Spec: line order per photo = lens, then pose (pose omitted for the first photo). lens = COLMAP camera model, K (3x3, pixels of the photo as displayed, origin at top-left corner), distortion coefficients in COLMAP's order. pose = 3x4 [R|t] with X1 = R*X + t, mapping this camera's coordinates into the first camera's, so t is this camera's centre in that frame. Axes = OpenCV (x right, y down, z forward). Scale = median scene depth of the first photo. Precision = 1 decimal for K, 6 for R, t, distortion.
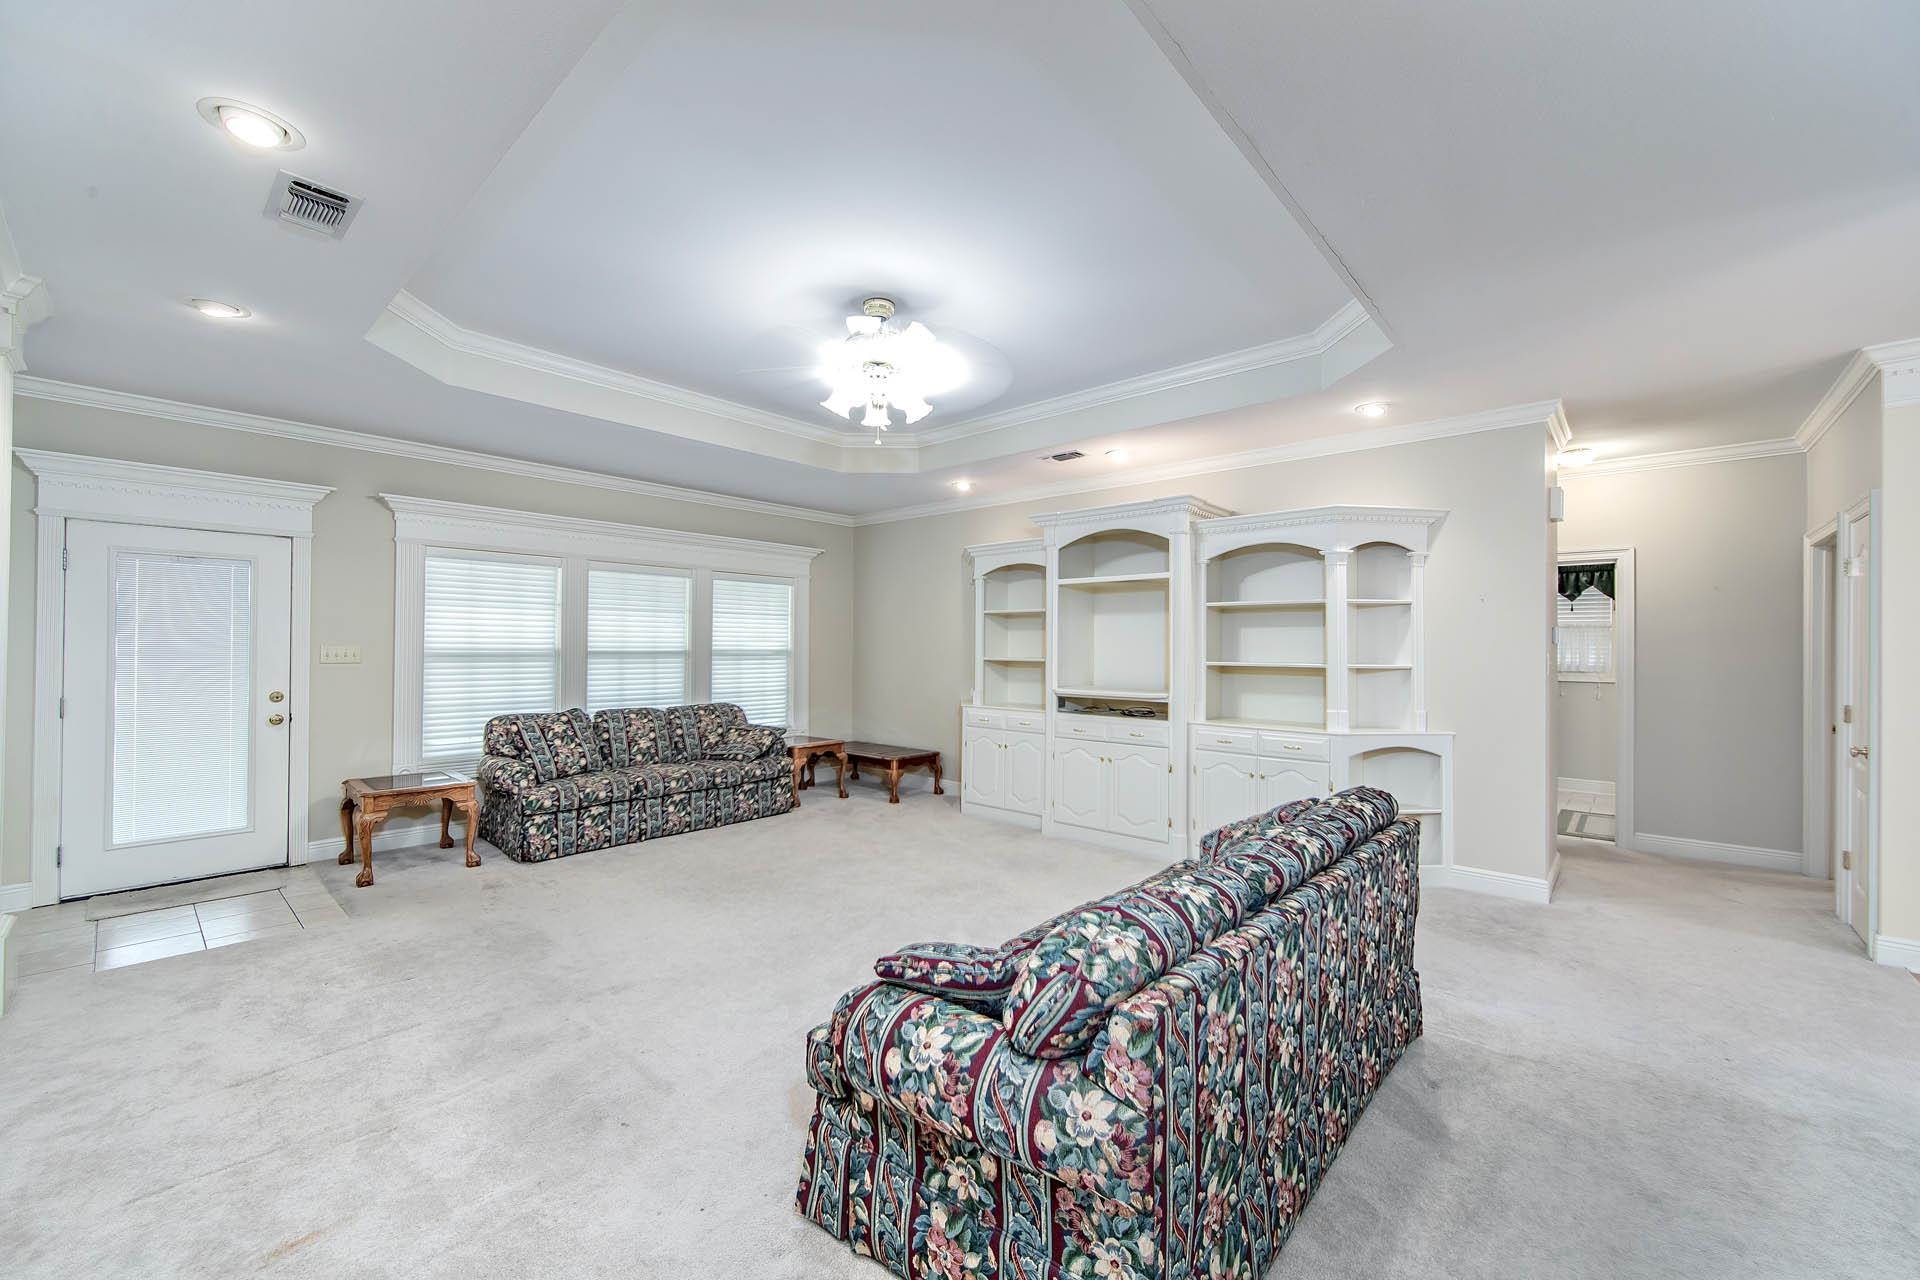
lens RADIAL K [[751.5, 0, 959.2], [0, 751.5, 640.4], [0, 0, 1]] dist [-0.004499, 0.000041]
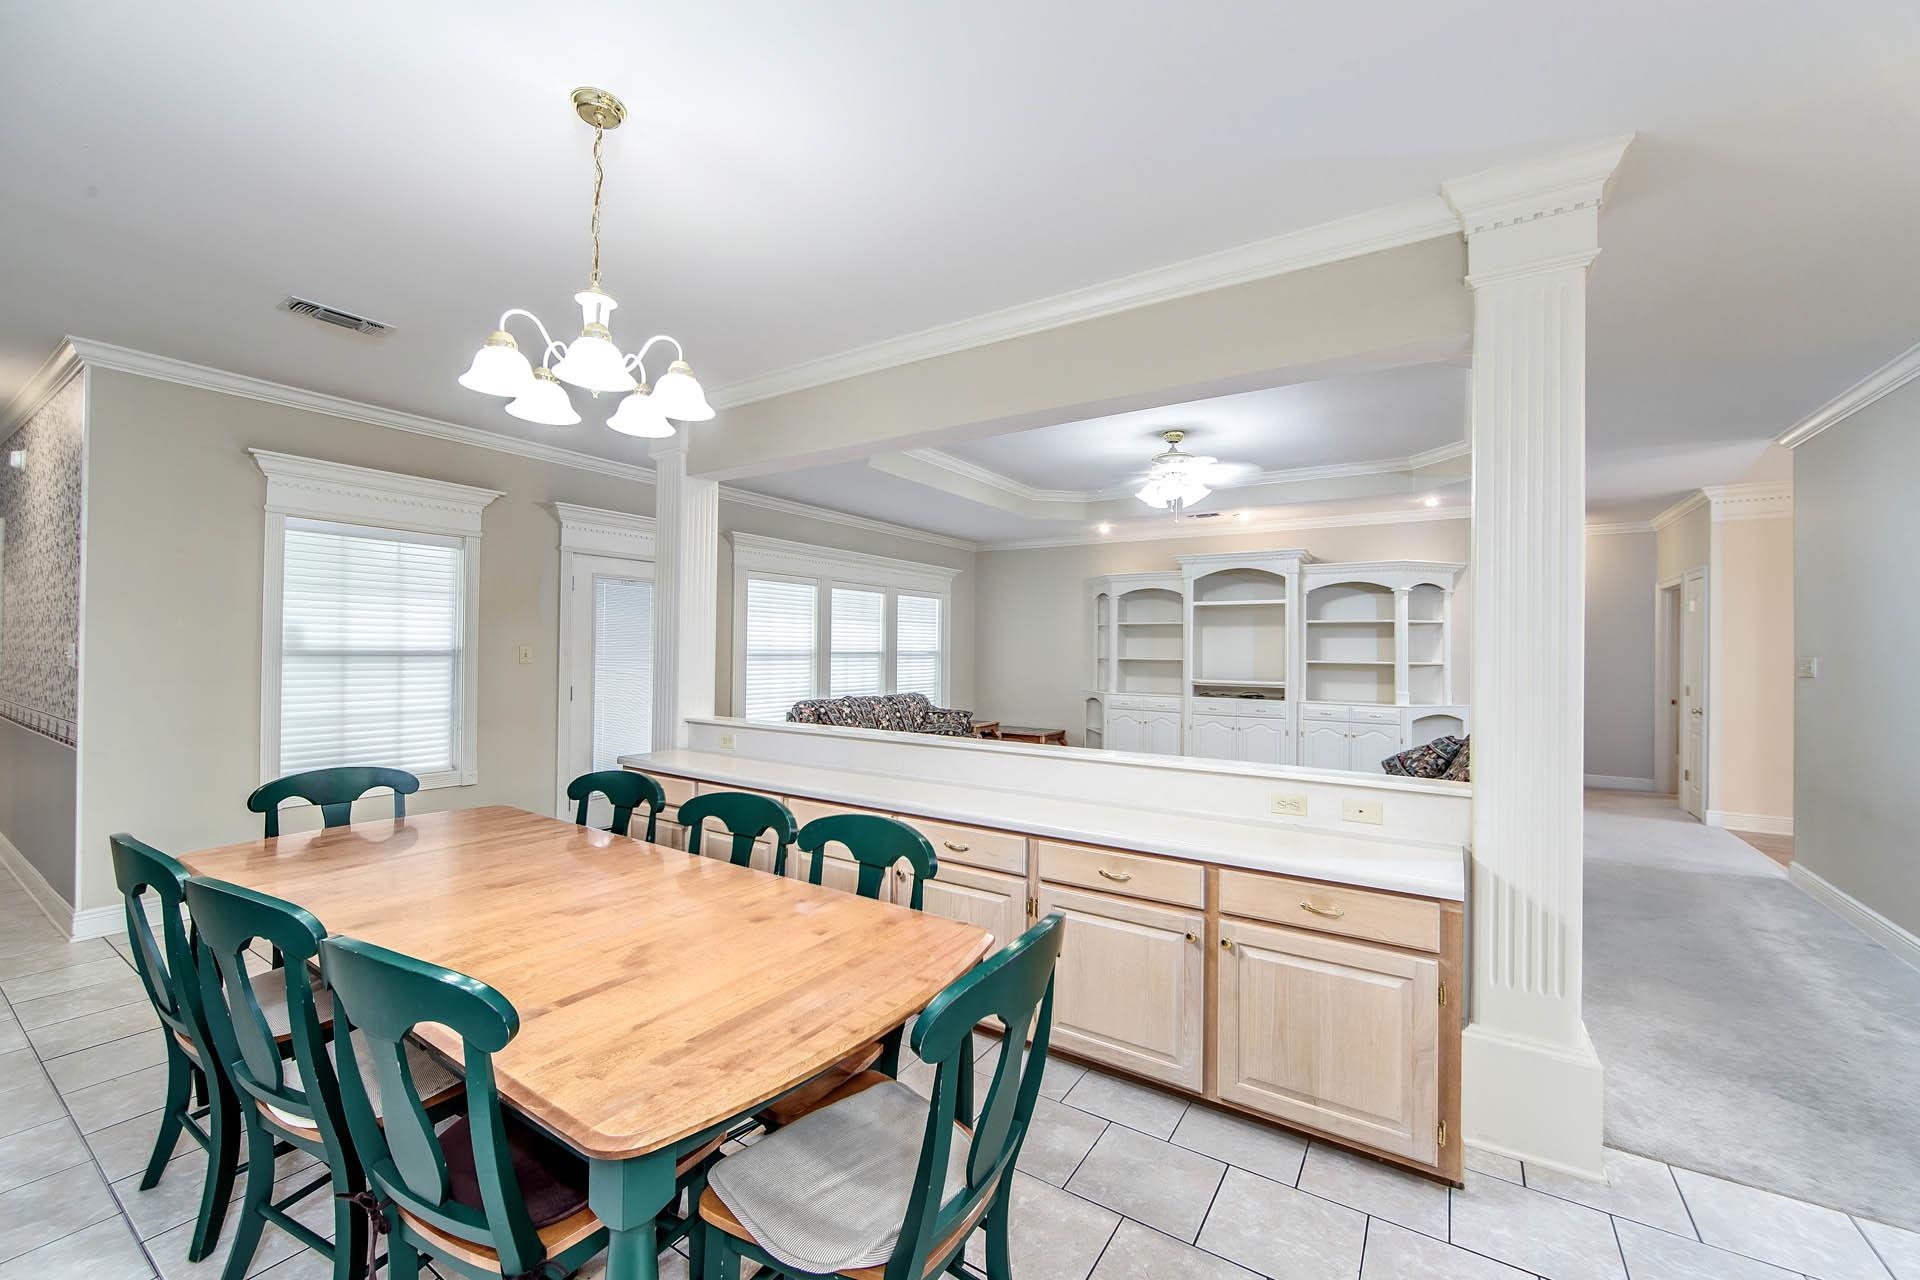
lens RADIAL K [[751.5, 0, 959.4], [0, 751.5, 641.9], [0, 0, 1]] dist [-0.004499, 0.000041]
pose [[0.988931, 0.005423, 0.148280, -0.558224], [-0.005526, 0.999985, 0.000282, -0.005025], [-0.148276, -0.001098, 0.988945, -0.351715]]
